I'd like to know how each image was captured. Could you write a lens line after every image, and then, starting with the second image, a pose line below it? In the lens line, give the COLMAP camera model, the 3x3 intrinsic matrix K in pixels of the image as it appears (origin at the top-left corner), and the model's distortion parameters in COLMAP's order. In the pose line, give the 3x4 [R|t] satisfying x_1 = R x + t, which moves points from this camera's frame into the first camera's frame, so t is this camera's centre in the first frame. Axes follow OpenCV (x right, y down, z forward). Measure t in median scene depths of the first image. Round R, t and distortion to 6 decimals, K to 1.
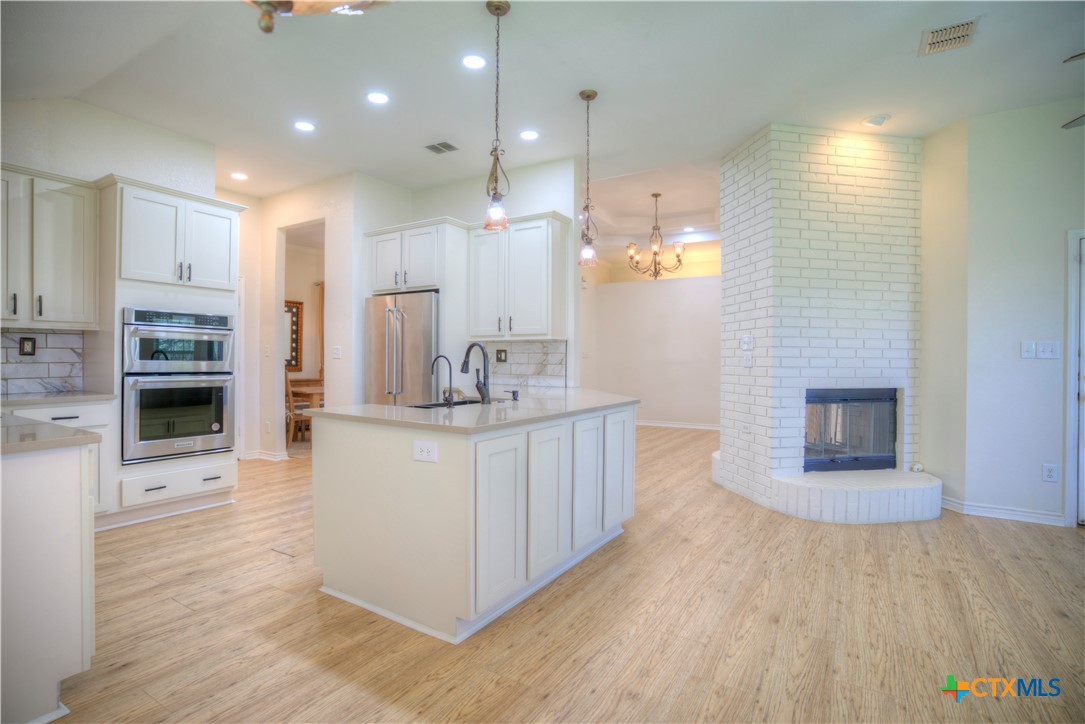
lens RADIAL K [[530.2, 0, 542.3], [0, 530.2, 359.4], [0, 0, 1]] dist [-0.079709, 0.038451]
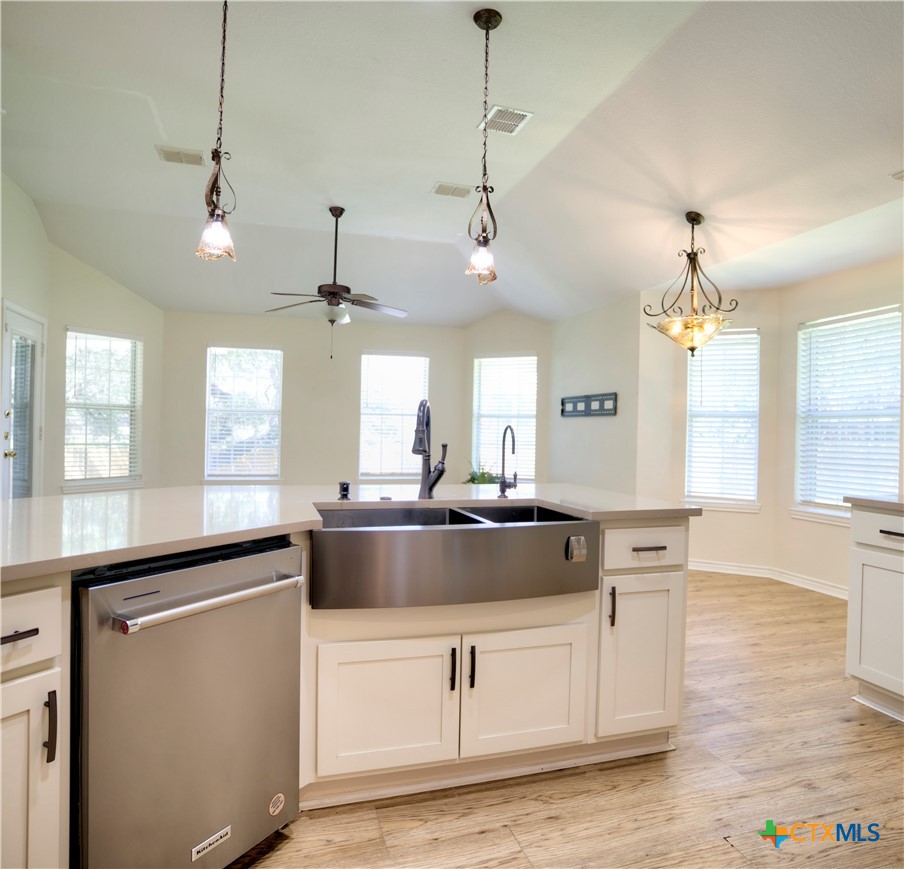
lens RADIAL K [[640.1, 0, 476.0], [0, 640.1, 428.5], [0, 0, 1]] dist [-0.088040, 0.047743]
pose [[-0.760779, -0.014535, 0.648848, -0.541485], [-0.018703, 0.999825, 0.000468, -0.002233], [-0.648741, -0.011780, -0.760918, 1.283076]]
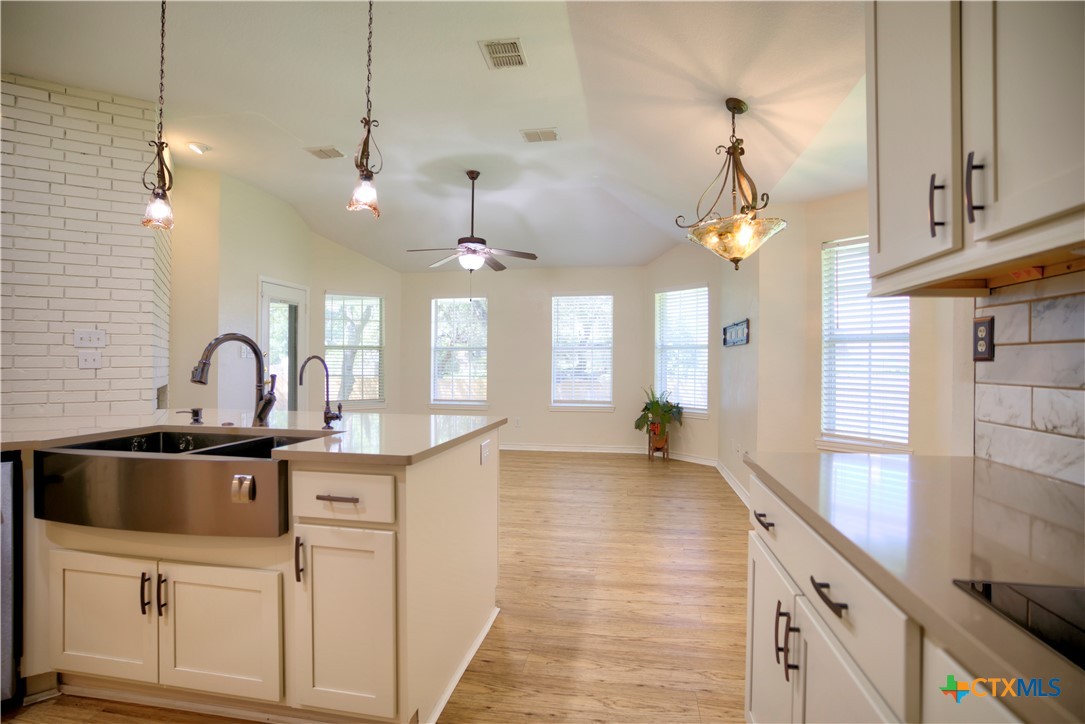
lens RADIAL K [[530.2, 0, 542.3], [0, 530.2, 359.4], [0, 0, 1]] dist [-0.079709, 0.038451]
pose [[-0.371212, -0.002189, 0.928545, -0.714155], [-0.002836, 0.999995, 0.001223, -0.003254], [-0.928544, -0.002179, -0.371217, 0.753098]]
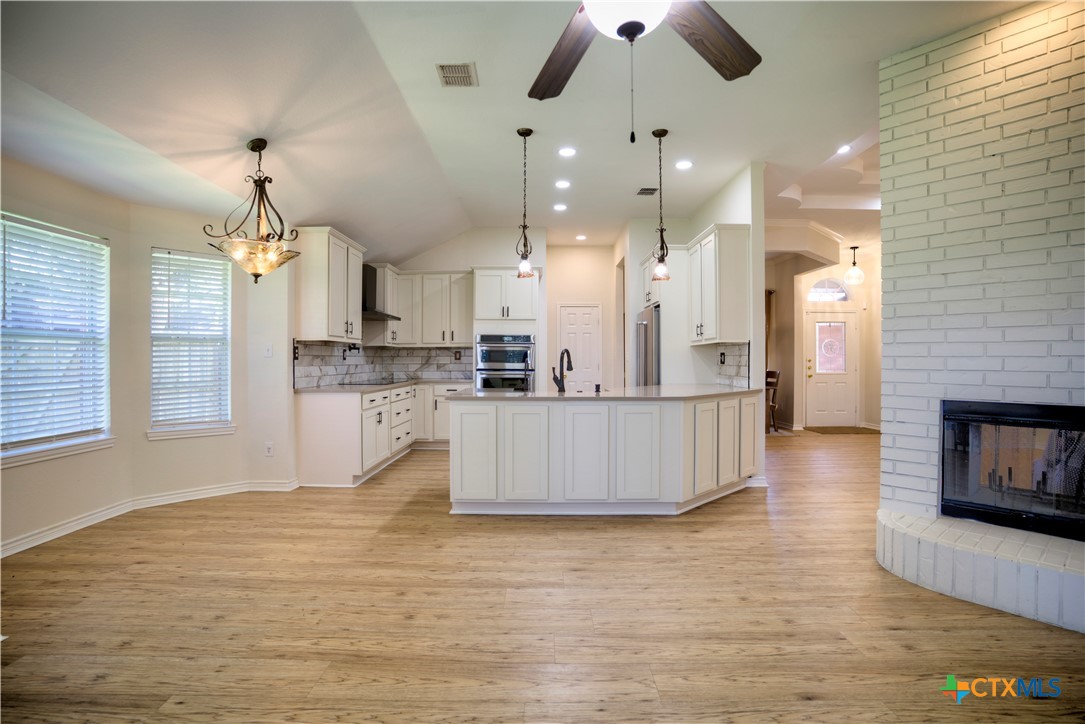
lens RADIAL K [[530.2, 0, 542.3], [0, 530.2, 359.4], [0, 0, 1]] dist [-0.079709, 0.038451]
pose [[0.520720, -0.006626, -0.853702, 0.912541], [-0.000929, 0.999965, -0.008328, 0.006962], [0.853727, 0.005129, 0.520696, 0.167338]]
